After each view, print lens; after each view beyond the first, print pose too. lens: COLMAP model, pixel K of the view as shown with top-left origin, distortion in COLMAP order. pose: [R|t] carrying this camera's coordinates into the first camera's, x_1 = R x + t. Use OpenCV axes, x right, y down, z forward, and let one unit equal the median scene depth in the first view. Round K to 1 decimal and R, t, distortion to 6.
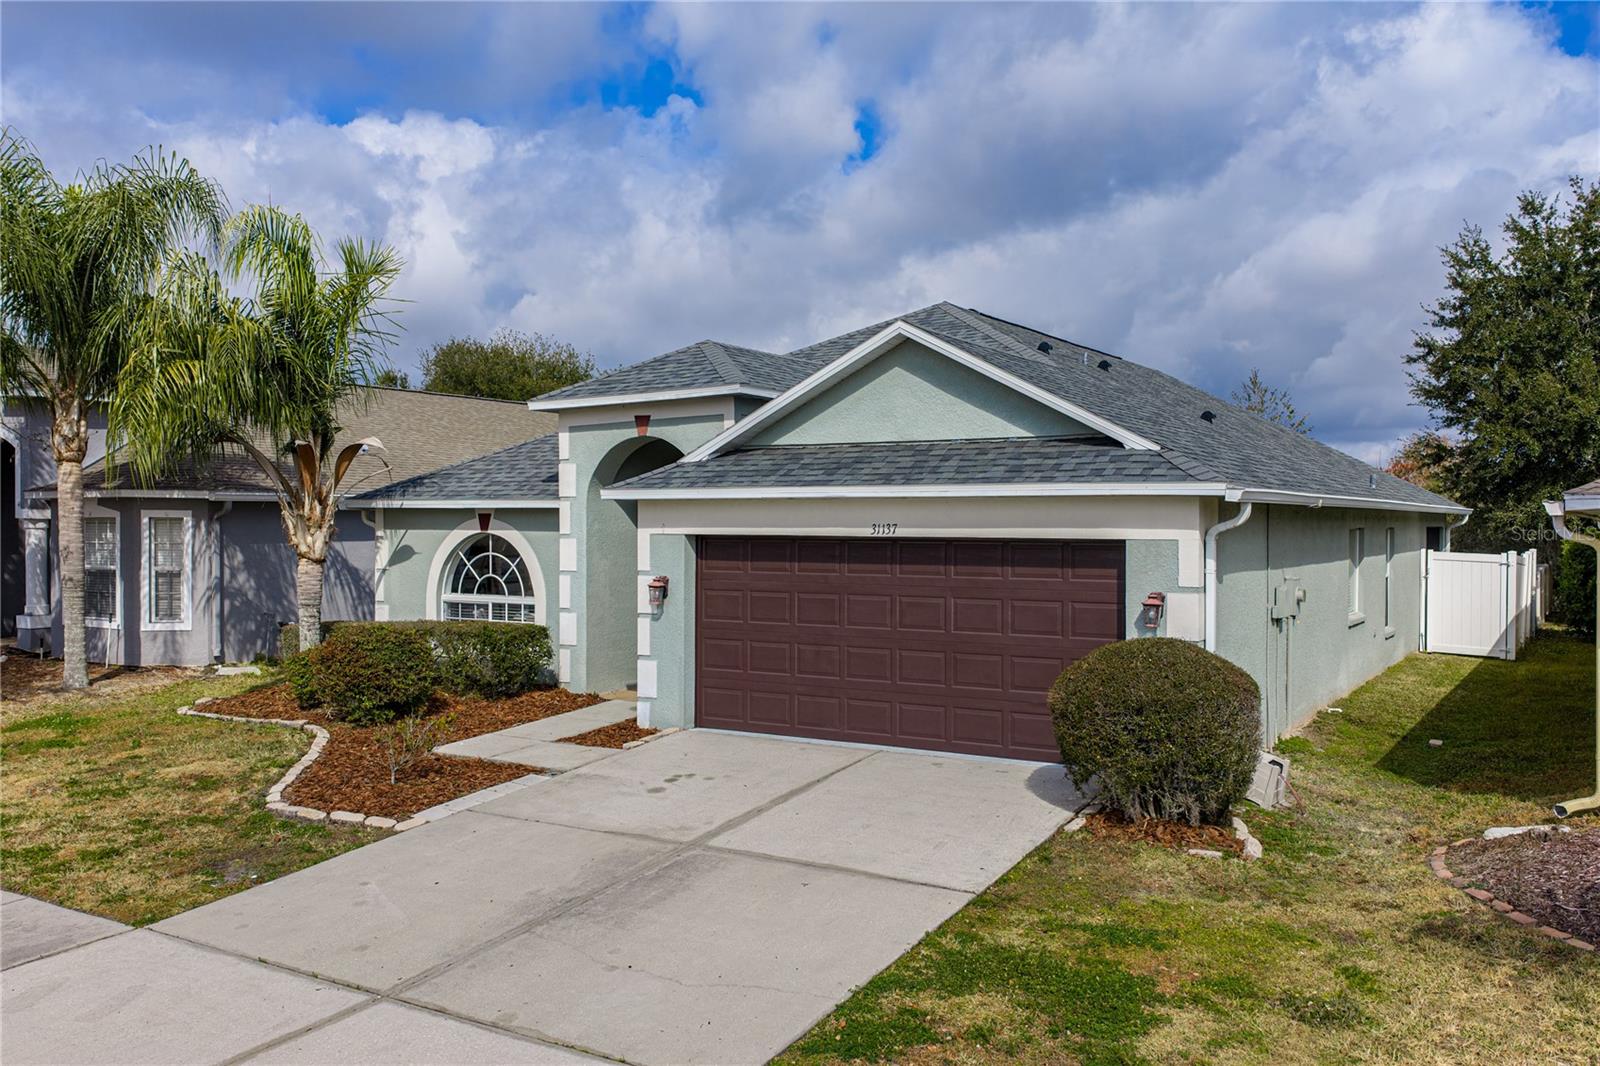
lens RADIAL K [[1369.9, 0, 810.2], [0, 1369.9, 543.8], [0, 0, 1]] dist [0.003683, -0.019642]
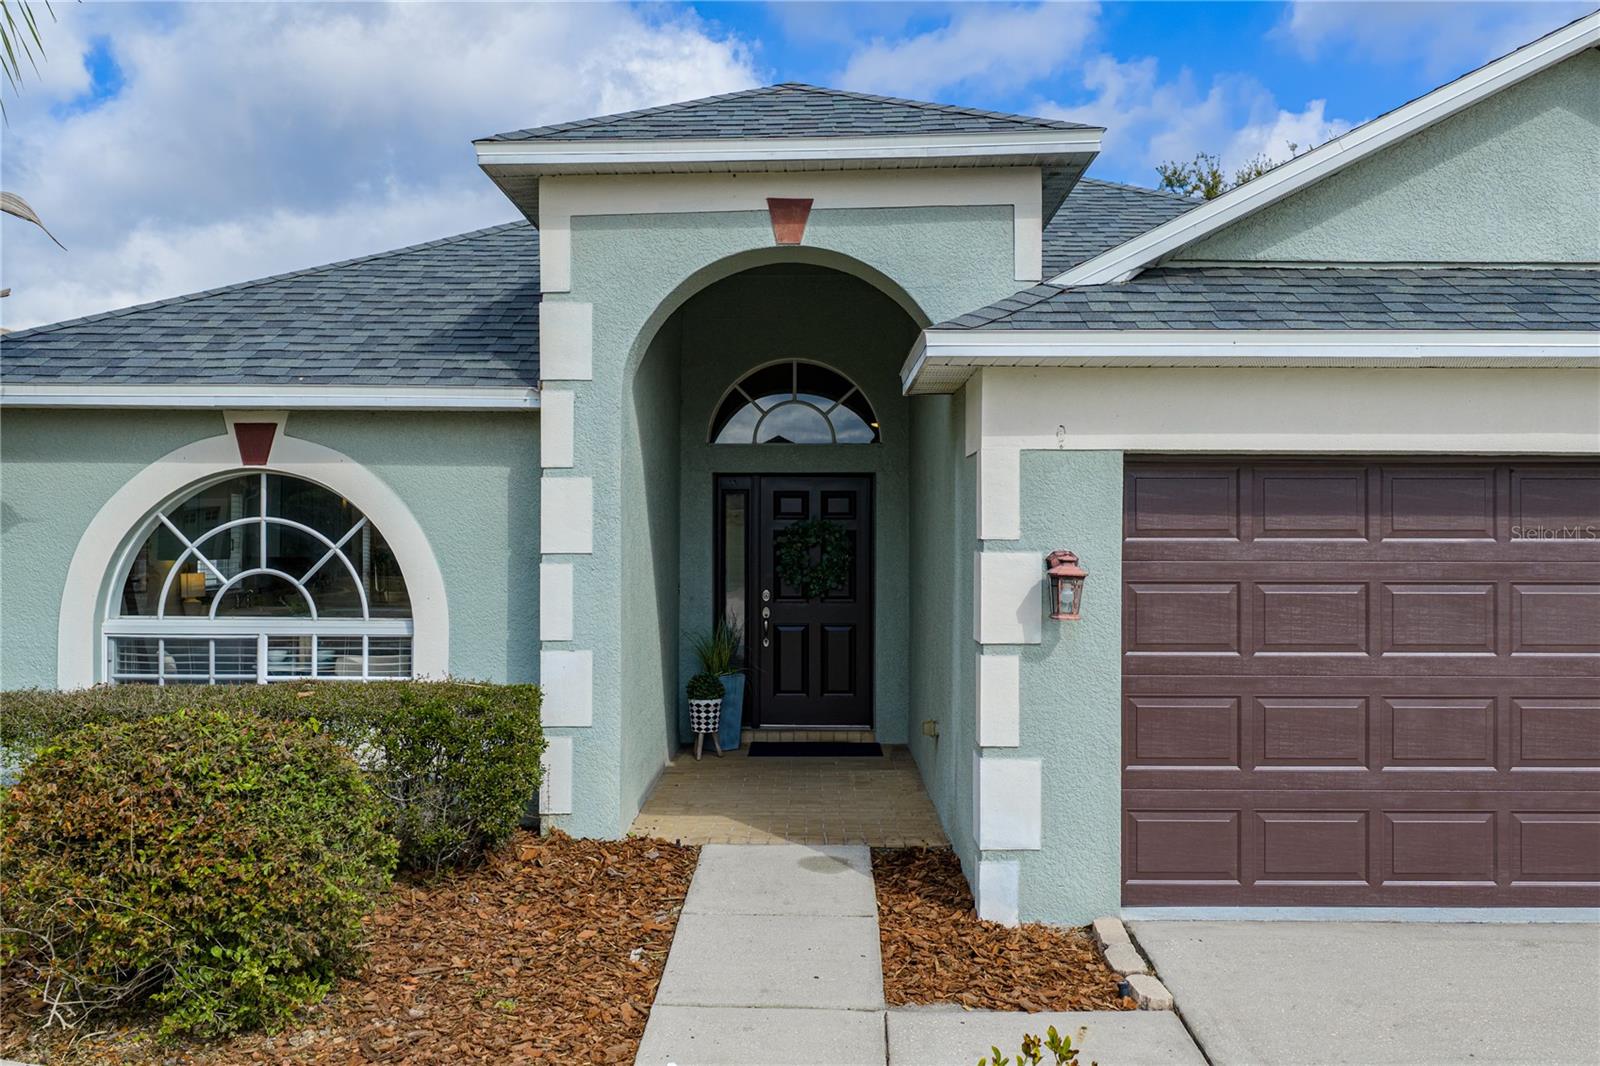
lens RADIAL K [[1369.9, 0, 792.7], [0, 1369.9, 543.0], [0, 0, 1]] dist [0.003683, -0.019642]
pose [[0.855592, -0.001131, 0.517649, -0.324996], [0.006810, 0.999936, -0.009071, 0.020283], [-0.517605, 0.011287, 0.855545, 0.573691]]
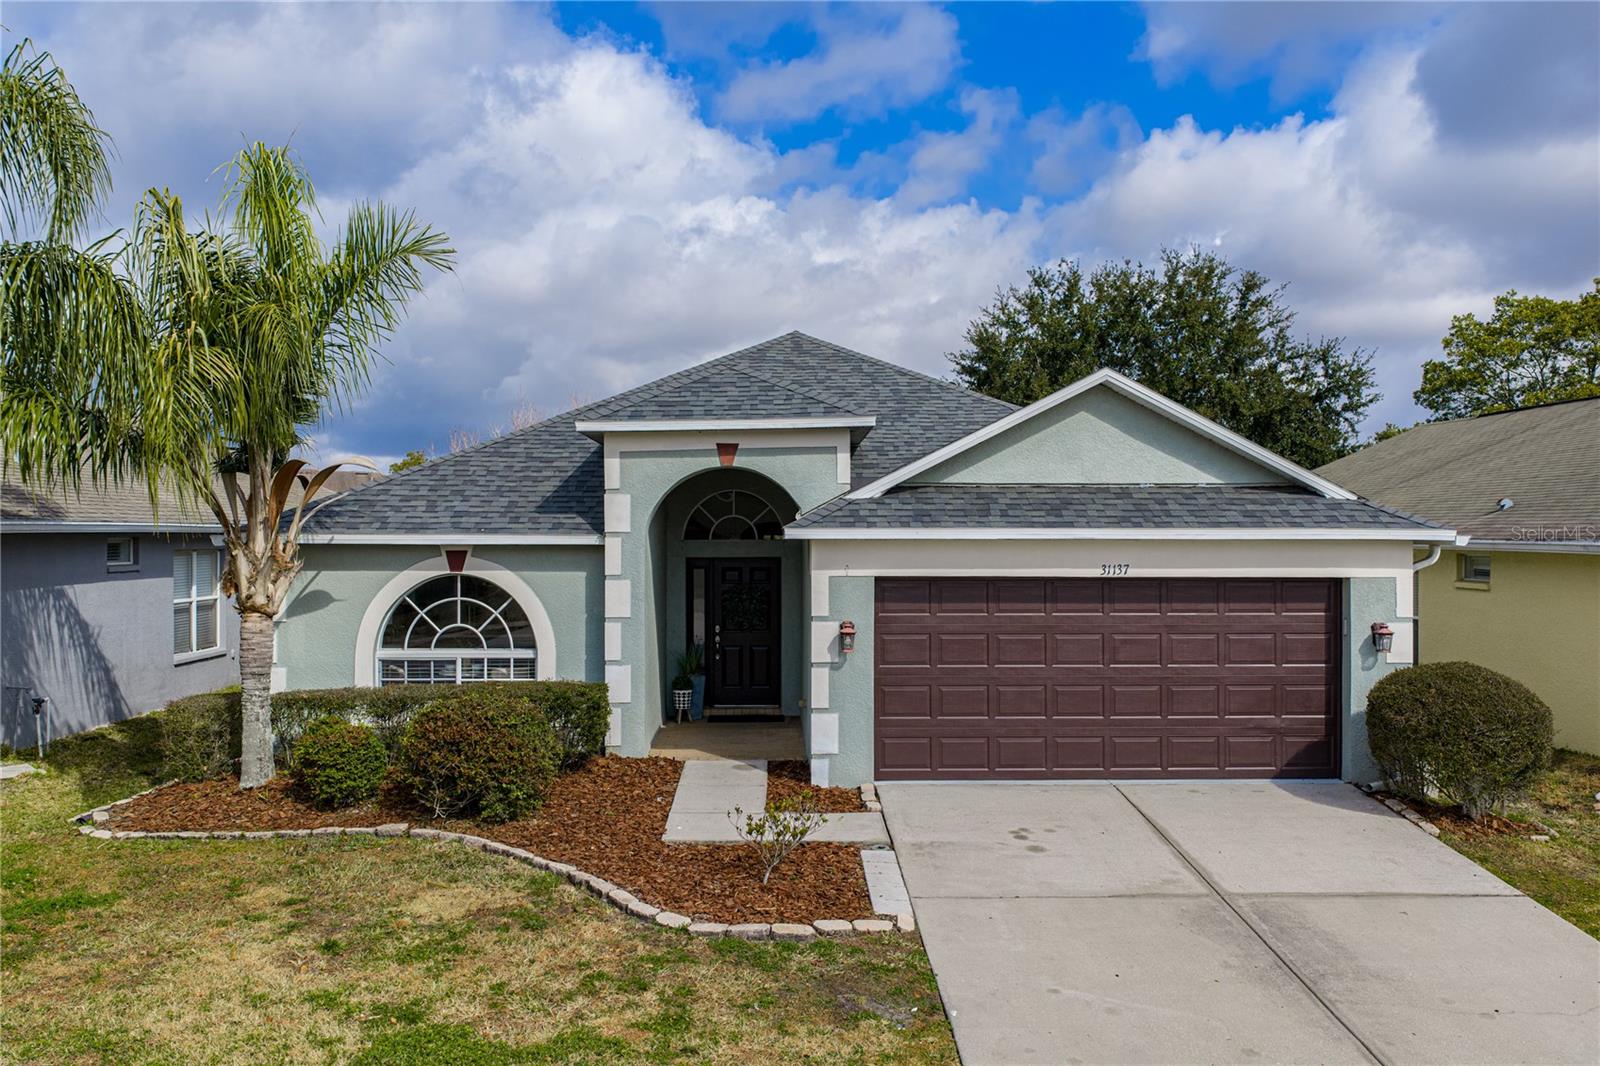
lens RADIAL K [[1369.9, 0, 798.3], [0, 1369.9, 535.2], [0, 0, 1]] dist [0.003683, -0.019642]
pose [[0.836307, -0.002373, 0.548257, -0.536863], [0.010483, 0.999877, -0.011664, -0.020279], [-0.548162, 0.015502, 0.836229, 0.199669]]
